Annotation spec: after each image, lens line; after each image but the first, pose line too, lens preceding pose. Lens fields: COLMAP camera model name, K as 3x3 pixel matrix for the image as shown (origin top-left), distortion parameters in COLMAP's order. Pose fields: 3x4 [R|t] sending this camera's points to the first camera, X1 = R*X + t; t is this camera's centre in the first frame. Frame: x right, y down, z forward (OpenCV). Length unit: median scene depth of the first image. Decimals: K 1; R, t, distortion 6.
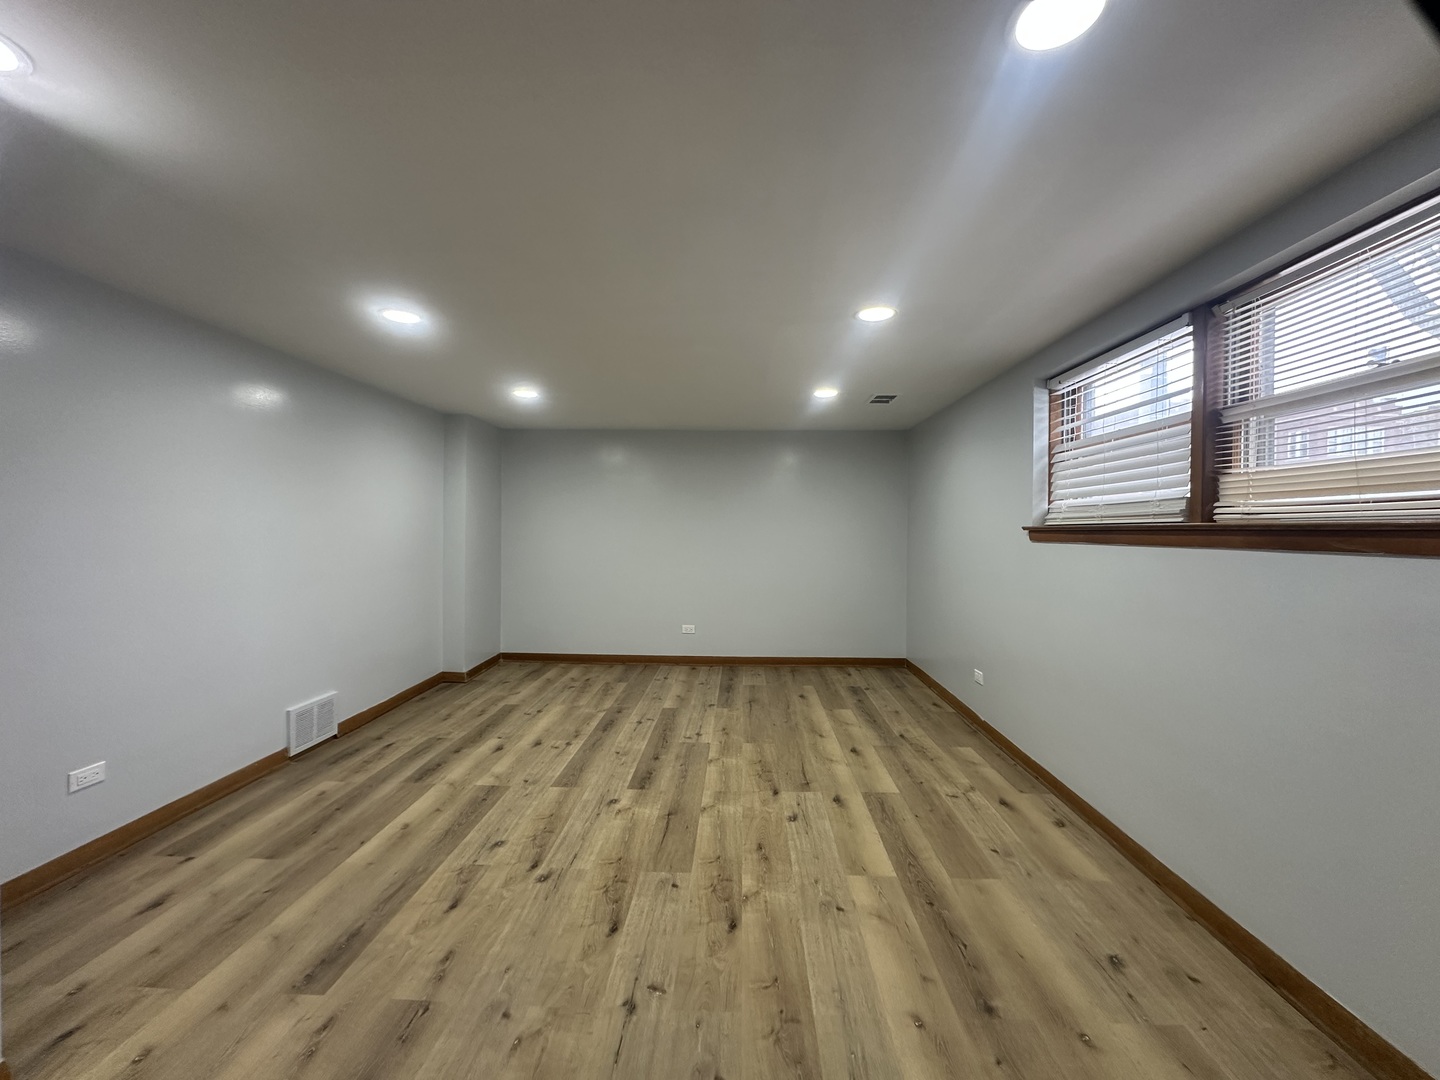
lens RADIAL K [[571.8, 0, 720.0], [0, 571.8, 540.0], [0, 0, 1]] dist [-0.001608, 0.000604]
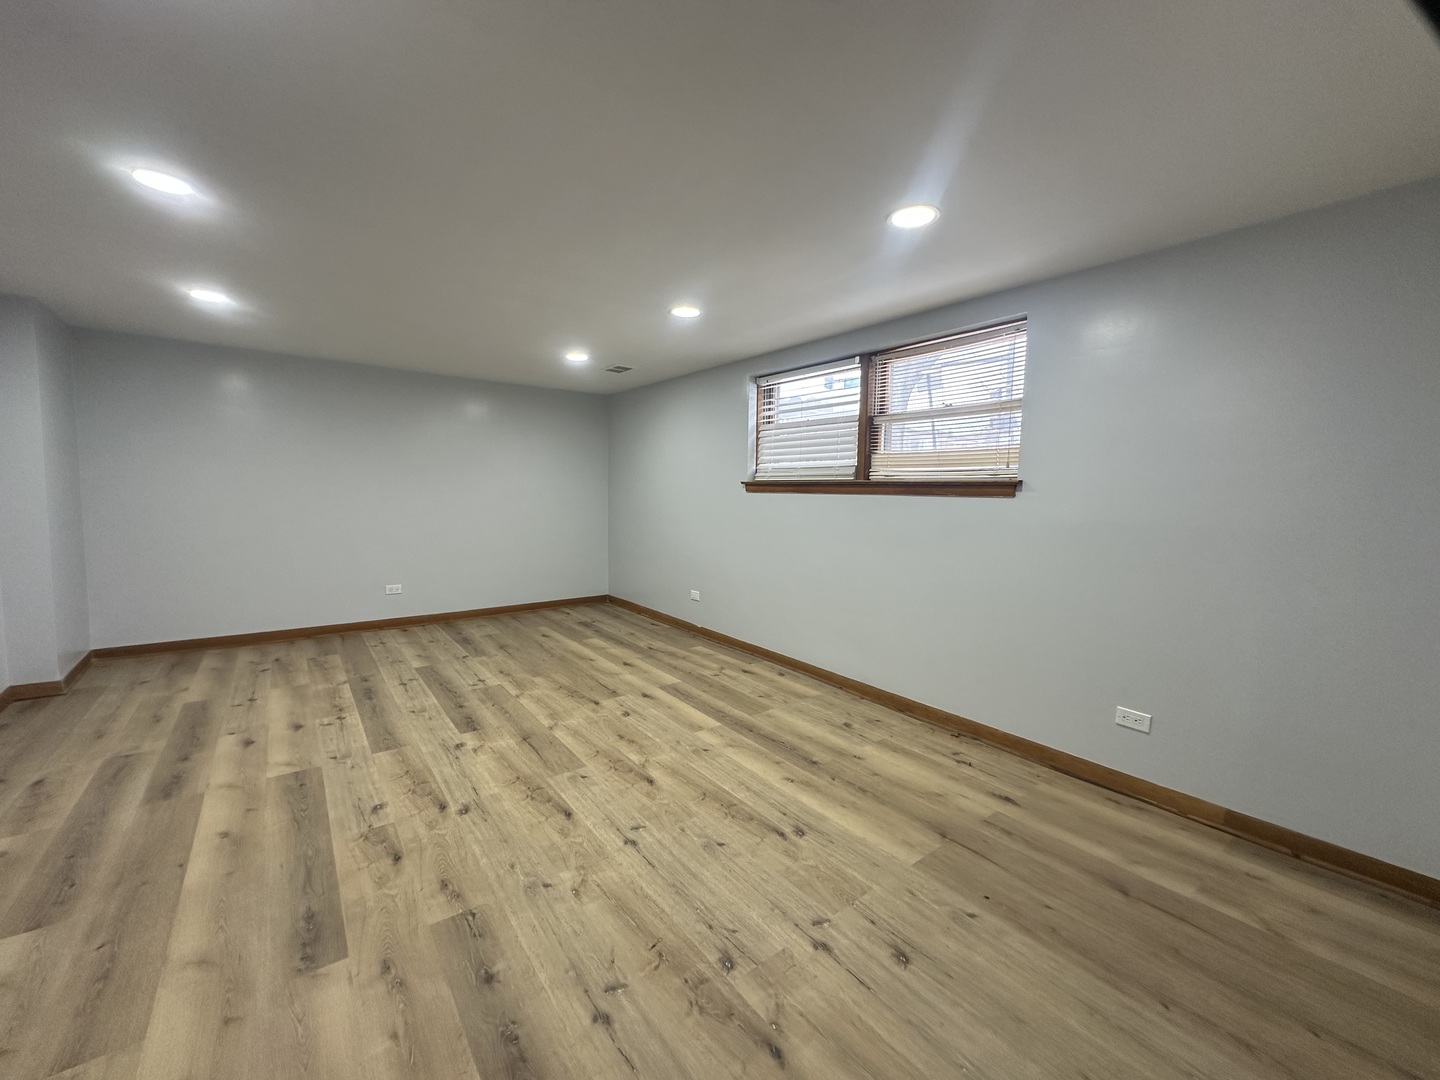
lens RADIAL K [[571.8, 0, 720.0], [0, 571.8, 540.0], [0, 0, 1]] dist [-0.001608, 0.000604]
pose [[0.768649, -0.048010, 0.637867, -0.467353], [-0.001472, 0.997044, 0.076818, 0.013542], [-0.639669, -0.059985, 0.766306, -0.055363]]
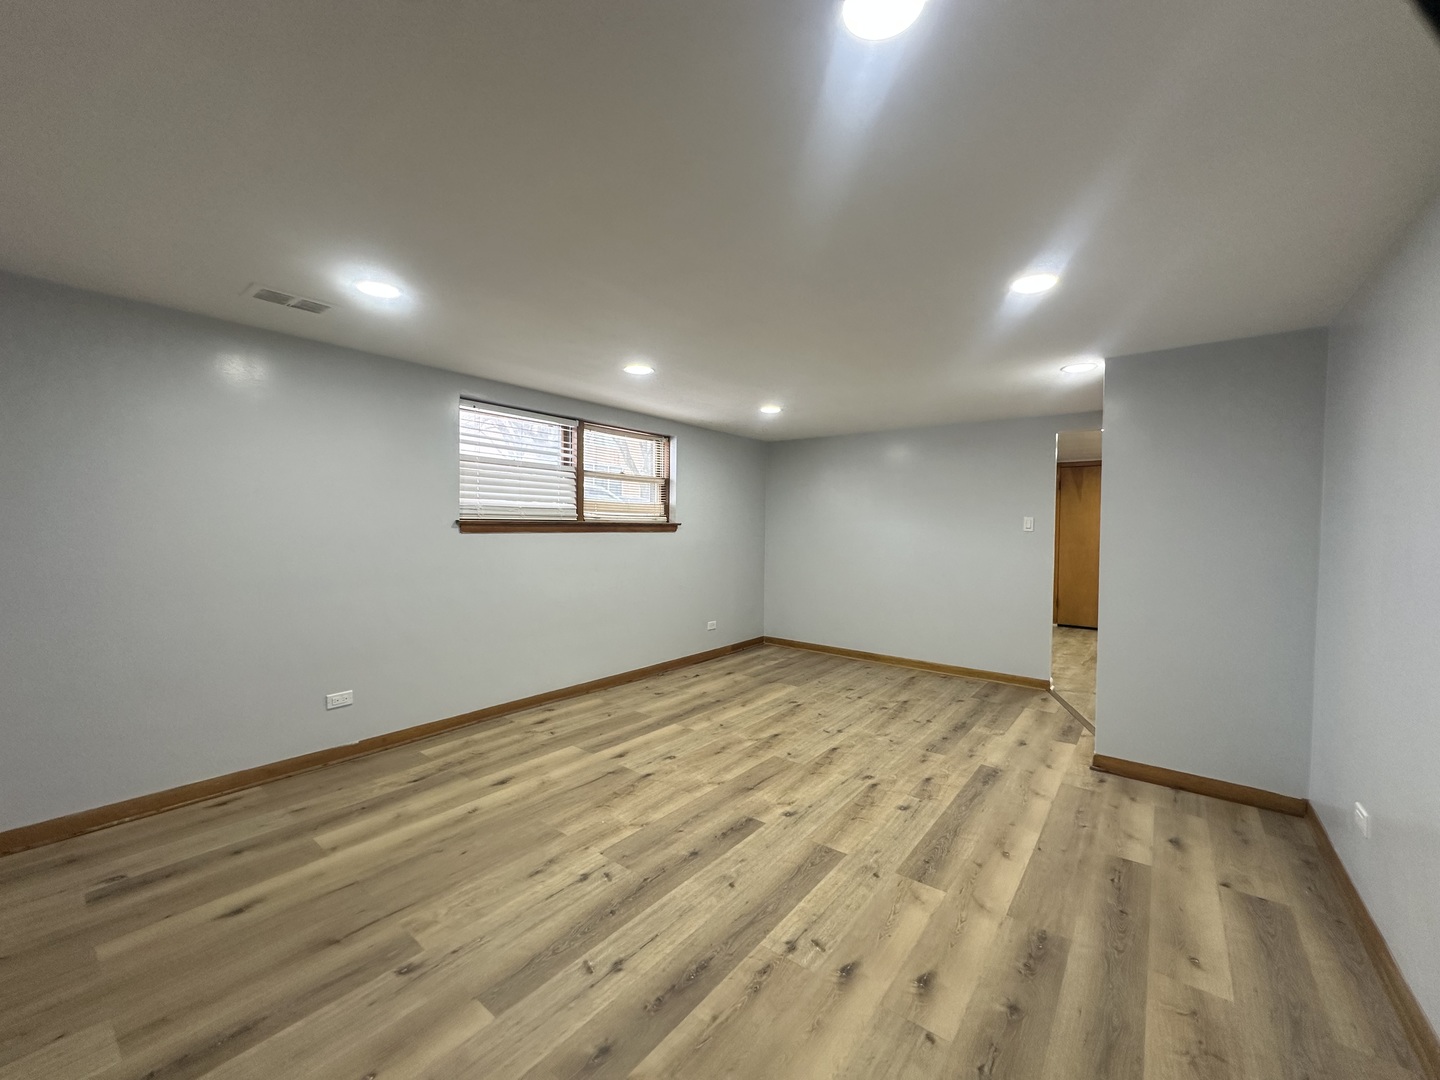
lens RADIAL K [[571.8, 0, 720.0], [0, 571.8, 540.0], [0, 0, 1]] dist [-0.001608, 0.000604]
pose [[-0.813197, -0.031622, 0.581128, -0.642617], [-0.007178, 0.998992, 0.044316, -0.043598], [-0.581944, 0.031866, -0.812604, 1.852812]]
